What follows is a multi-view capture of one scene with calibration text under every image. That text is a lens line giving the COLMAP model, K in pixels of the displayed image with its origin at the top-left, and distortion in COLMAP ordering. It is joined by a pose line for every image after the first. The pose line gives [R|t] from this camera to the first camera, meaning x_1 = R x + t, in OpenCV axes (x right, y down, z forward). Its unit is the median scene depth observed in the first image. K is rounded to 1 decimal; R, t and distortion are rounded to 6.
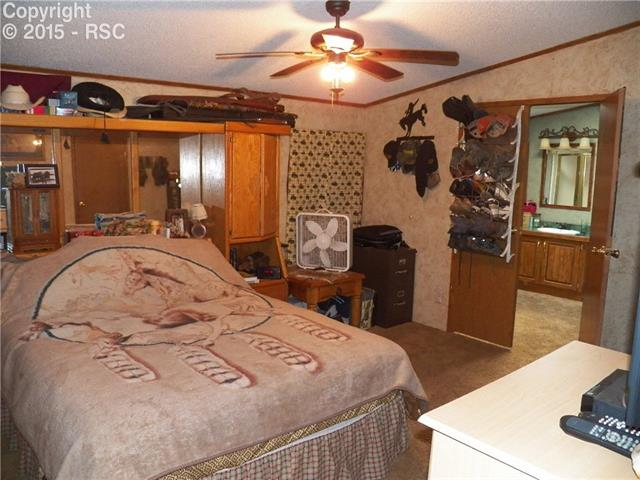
lens RADIAL K [[510.0, 0, 320.6], [0, 510.0, 241.3], [0, 0, 1]] dist [-0.097491, -0.002662]
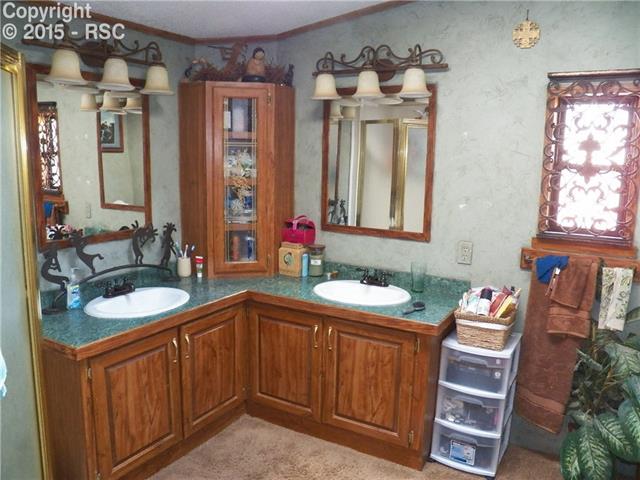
lens RADIAL K [[510.0, 0, 319.8], [0, 510.0, 240.8], [0, 0, 1]] dist [-0.097491, -0.002662]
pose [[0.941567, -0.056997, 0.331969, 0.293224], [0.046780, 0.998155, 0.038695, -0.080308], [-0.333562, -0.020904, 0.942496, 0.586839]]
